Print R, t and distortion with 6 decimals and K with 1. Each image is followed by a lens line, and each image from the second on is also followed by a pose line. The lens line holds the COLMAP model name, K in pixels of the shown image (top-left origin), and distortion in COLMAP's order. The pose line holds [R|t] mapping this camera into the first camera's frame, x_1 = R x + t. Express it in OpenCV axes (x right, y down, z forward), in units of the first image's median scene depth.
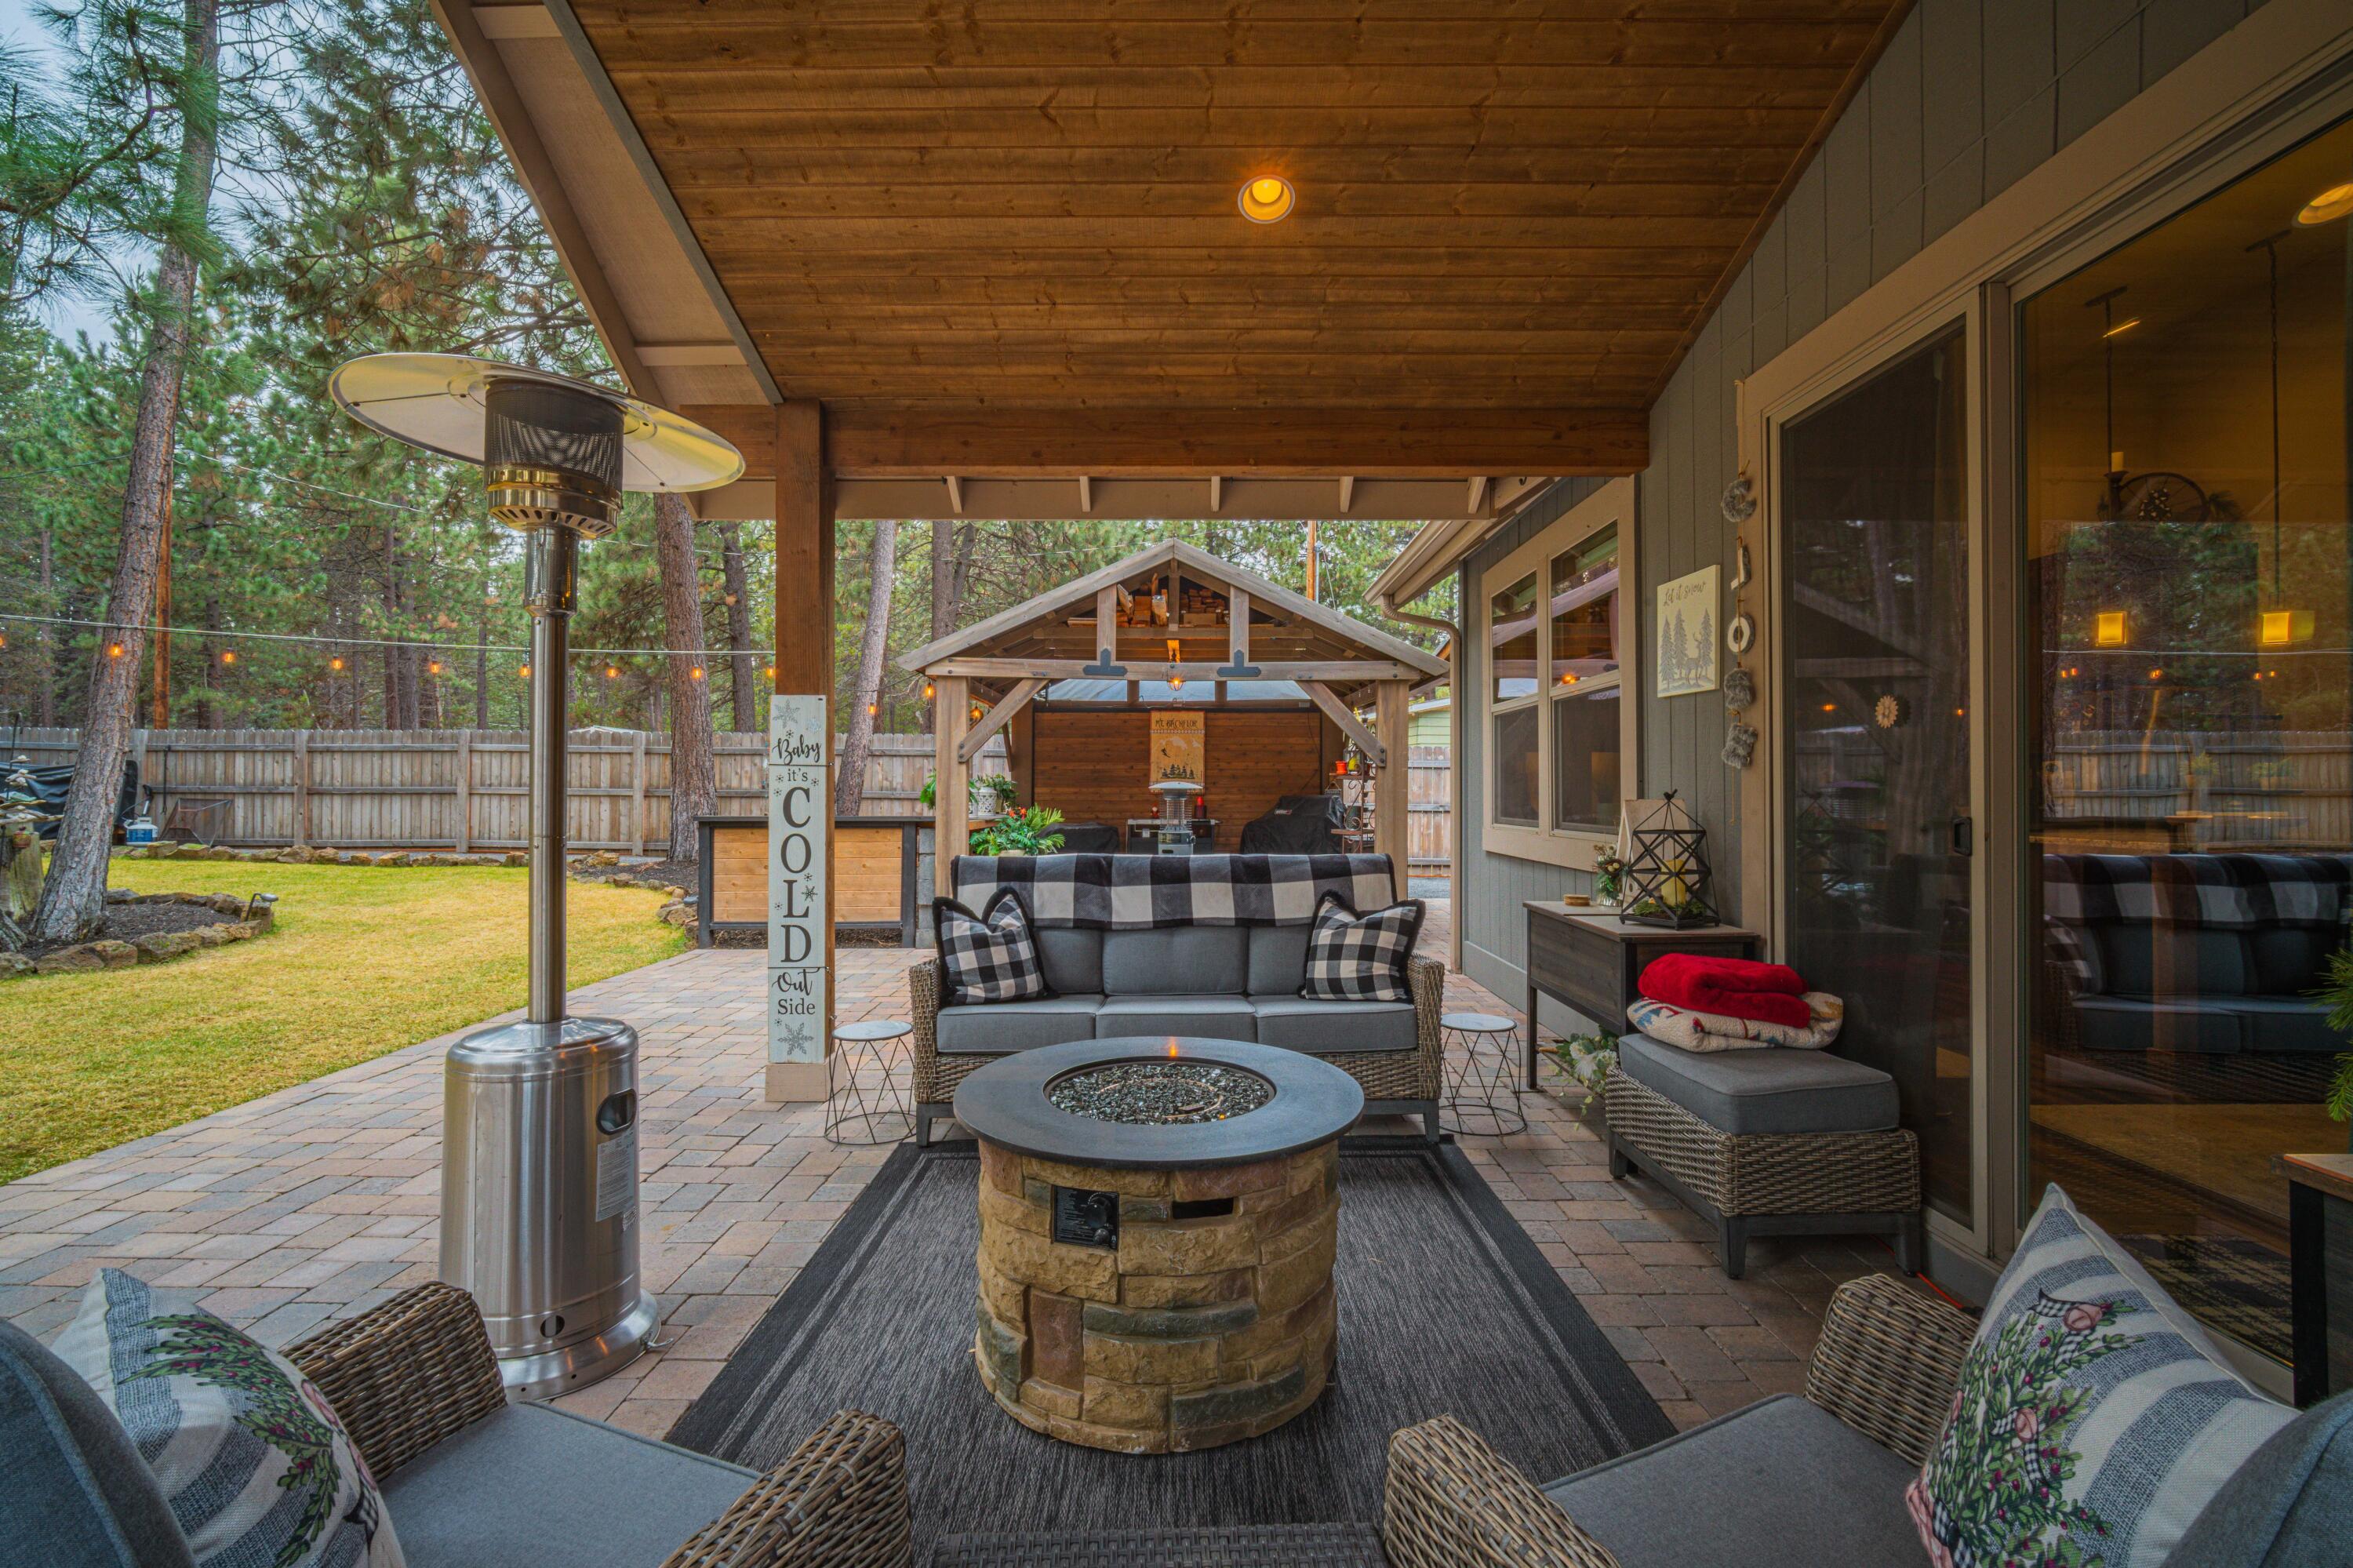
lens RADIAL K [[1024.5, 0, 1172.5], [0, 1024.5, 783.3], [0, 0, 1]] dist [-0.003776, -0.000319]
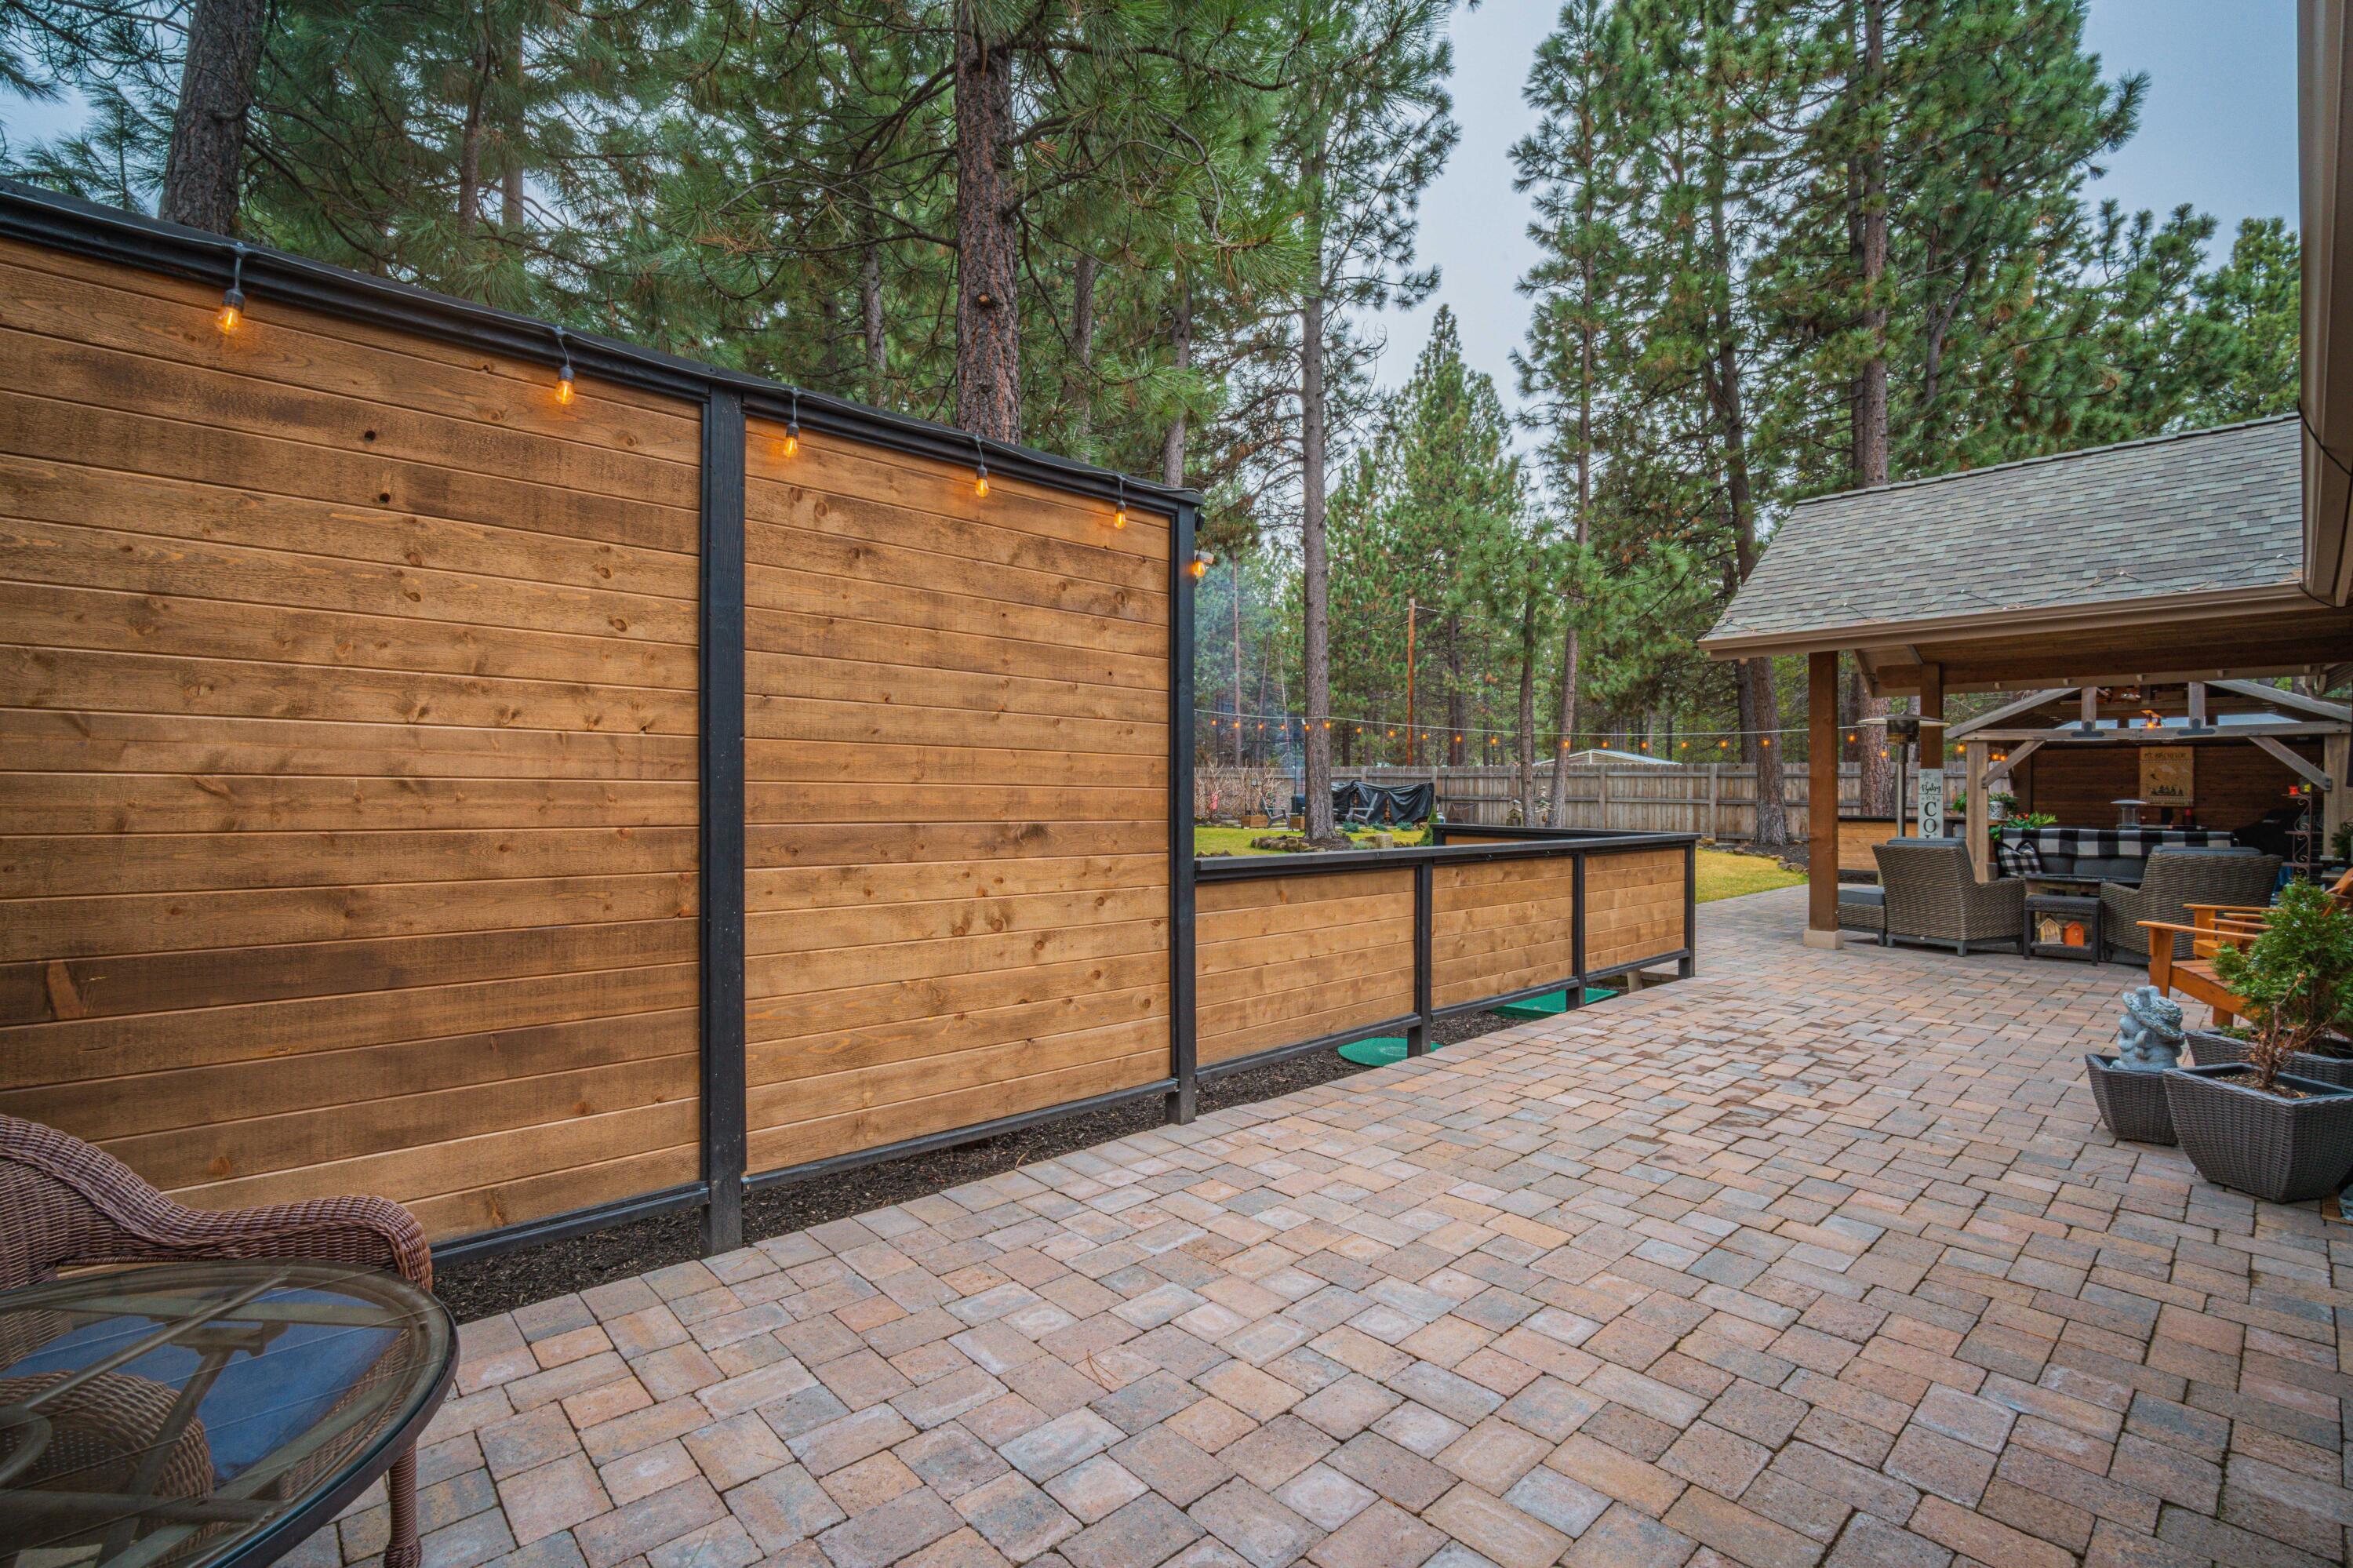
lens RADIAL K [[1043.9, 0, 1187.0], [0, 1043.9, 781.0], [0, 0, 1]] dist [-0.002149, -0.000218]
pose [[0.690149, -0.005710, -0.723644, 0.154937], [-0.001776, 0.999952, -0.009584, -0.012120], [0.723665, 0.007900, 0.690106, -1.292068]]
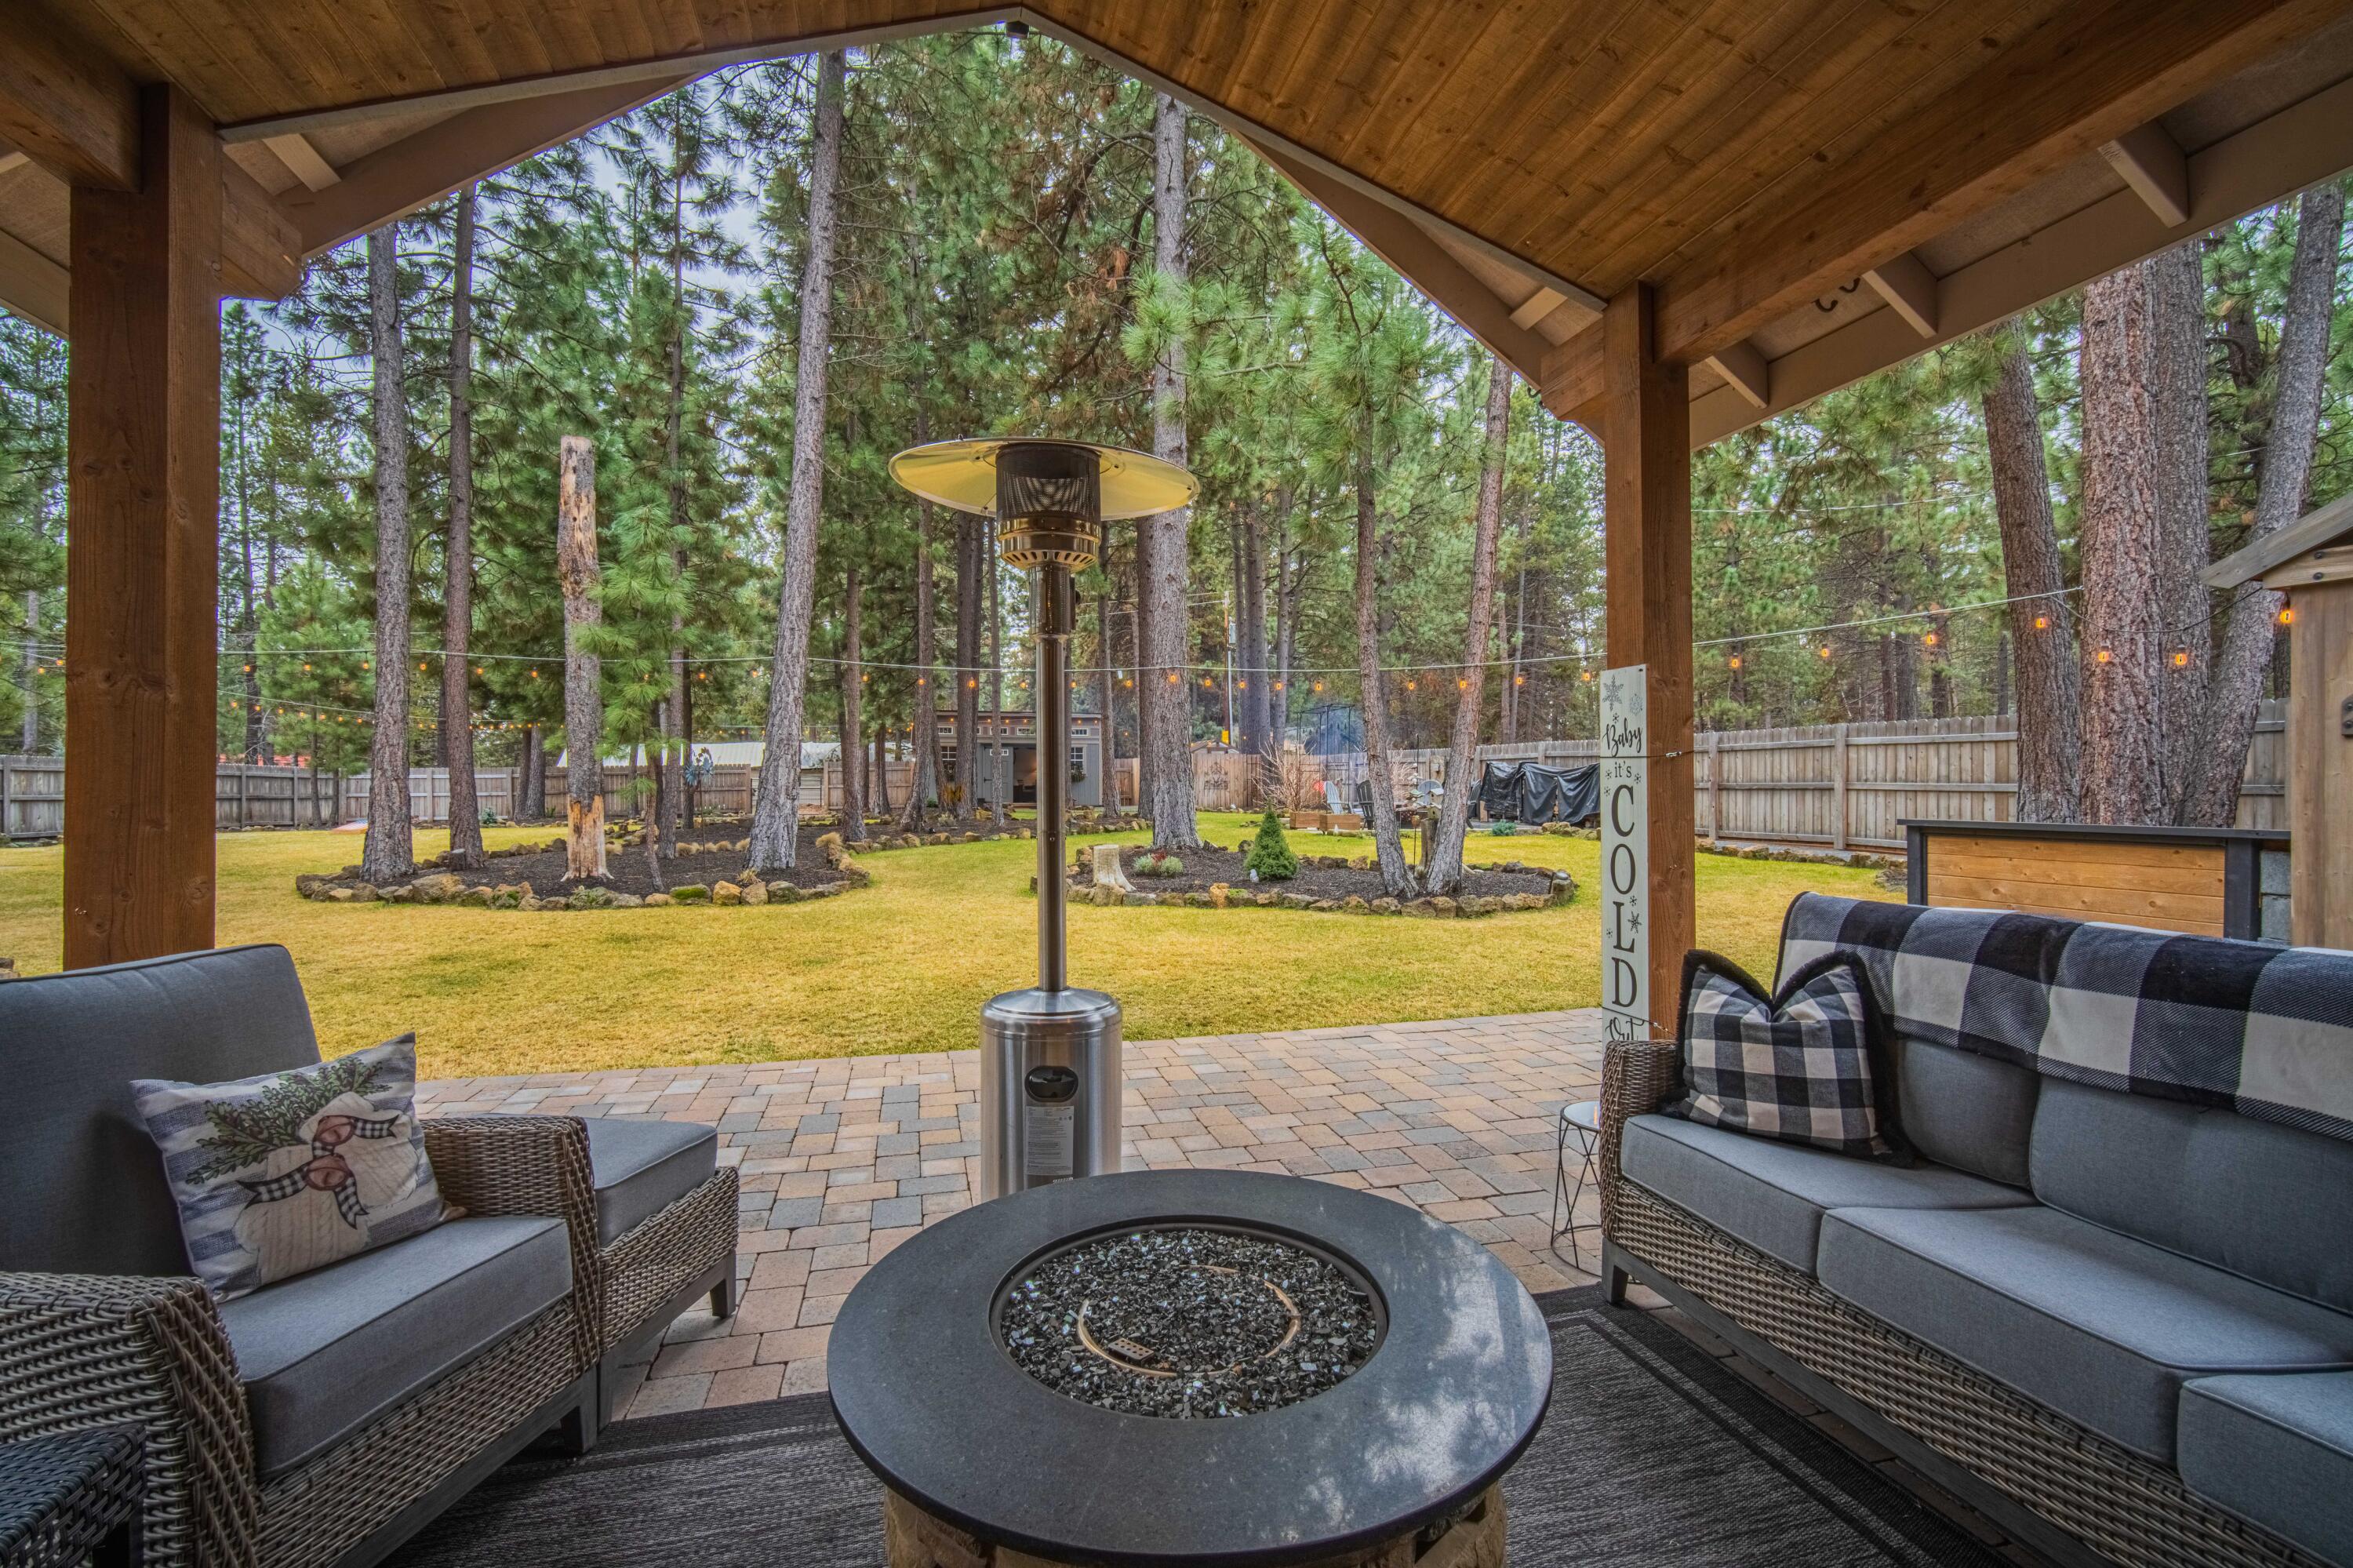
lens RADIAL K [[1024.5, 0, 1172.5], [0, 1024.5, 783.3], [0, 0, 1]] dist [-0.003776, -0.000319]
pose [[0.256499, -0.004633, -0.966533, 0.162794], [0.009722, 0.999950, -0.002213, 0.000427], [0.966496, -0.008829, 0.256531, 0.246759]]
